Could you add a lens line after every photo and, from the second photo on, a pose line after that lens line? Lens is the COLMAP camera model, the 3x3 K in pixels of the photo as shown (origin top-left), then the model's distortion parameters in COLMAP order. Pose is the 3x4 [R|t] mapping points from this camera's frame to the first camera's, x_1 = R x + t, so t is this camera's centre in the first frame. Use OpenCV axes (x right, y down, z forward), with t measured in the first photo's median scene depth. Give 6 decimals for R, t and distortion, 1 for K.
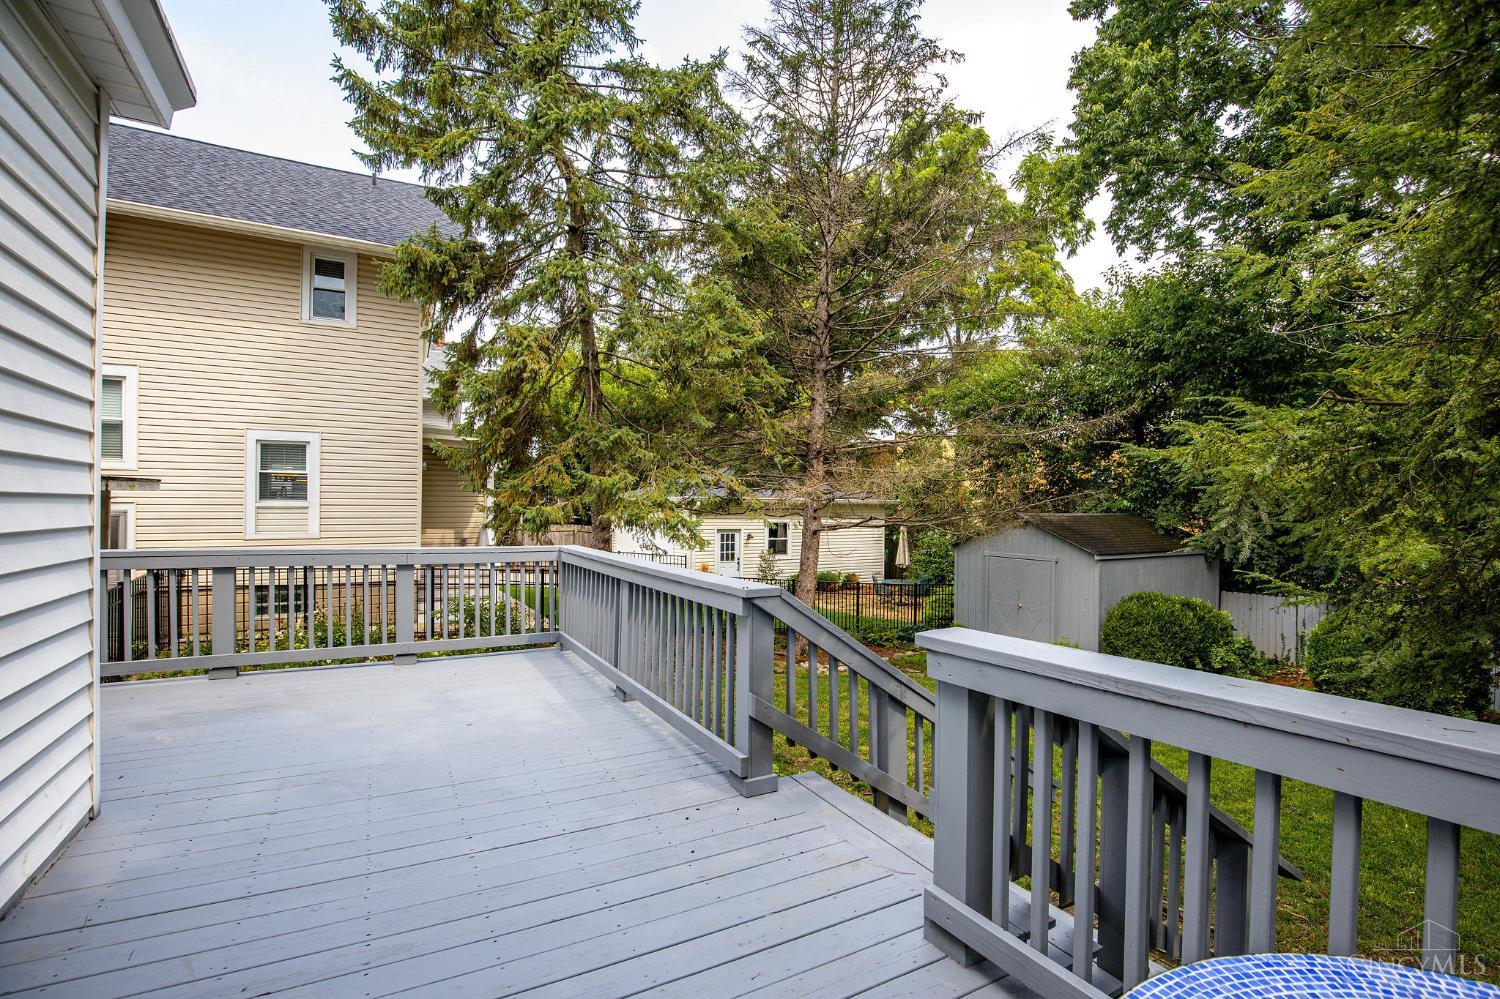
lens RADIAL K [[714.2, 0, 769.6], [0, 714.2, 516.2], [0, 0, 1]] dist [-0.003451, -0.000378]
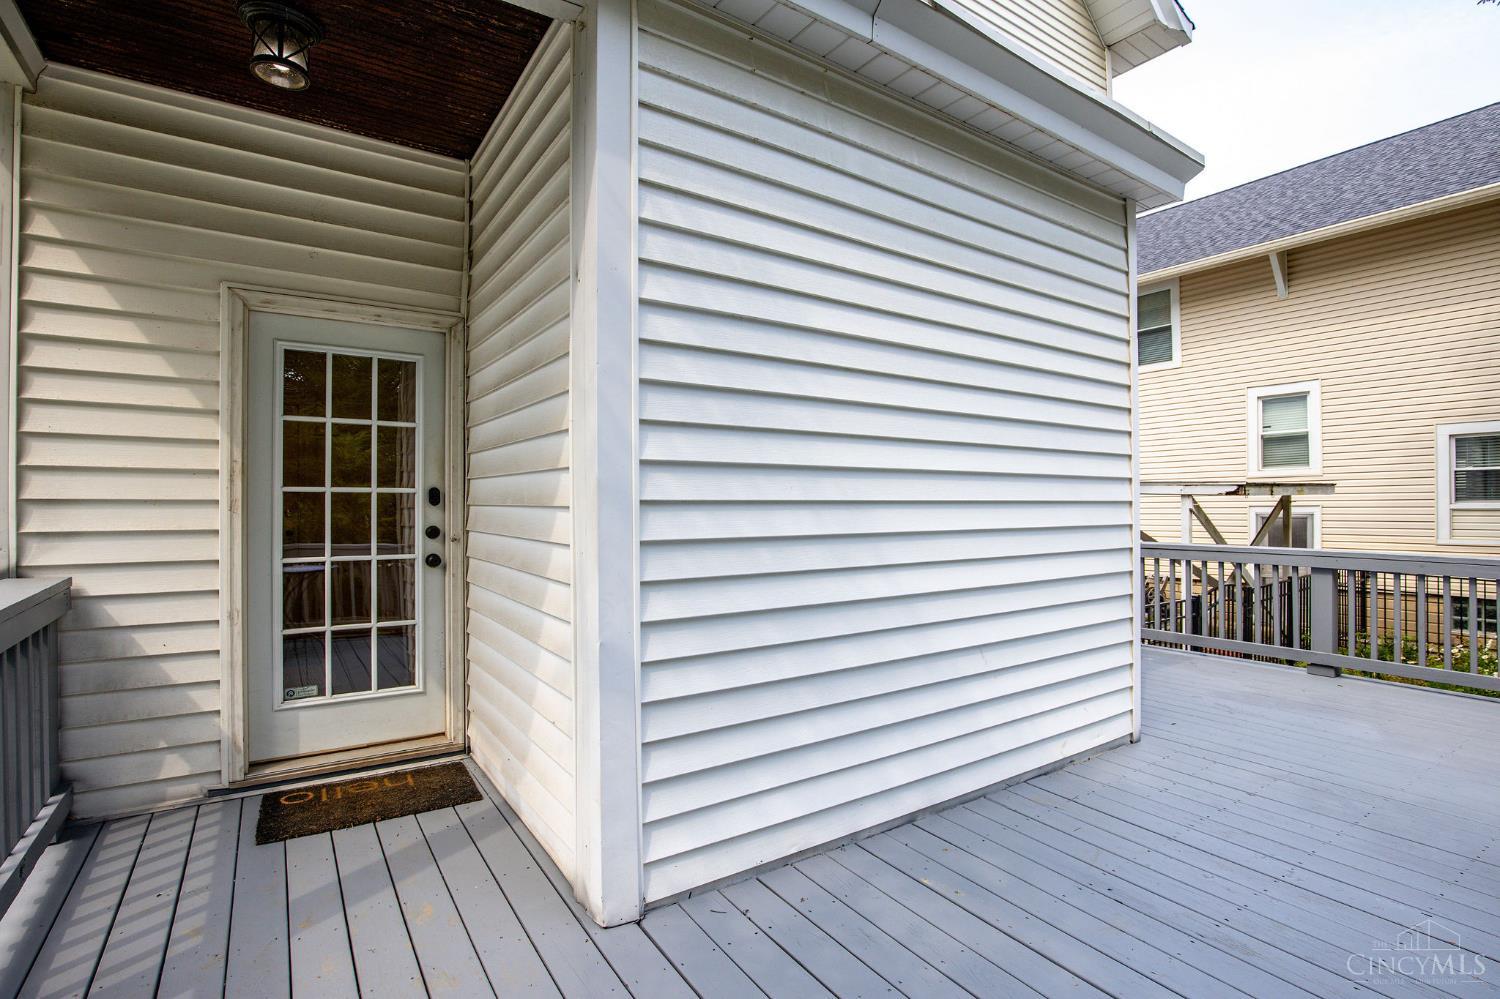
lens RADIAL K [[714.2, 0, 769.6], [0, 714.2, 516.2], [0, 0, 1]] dist [-0.003451, -0.000378]
pose [[0.096756, -0.000883, -0.995308, 0.166494], [-0.004140, 0.999991, -0.001289, 0.002073], [0.995299, 0.004245, 0.096752, 0.097160]]
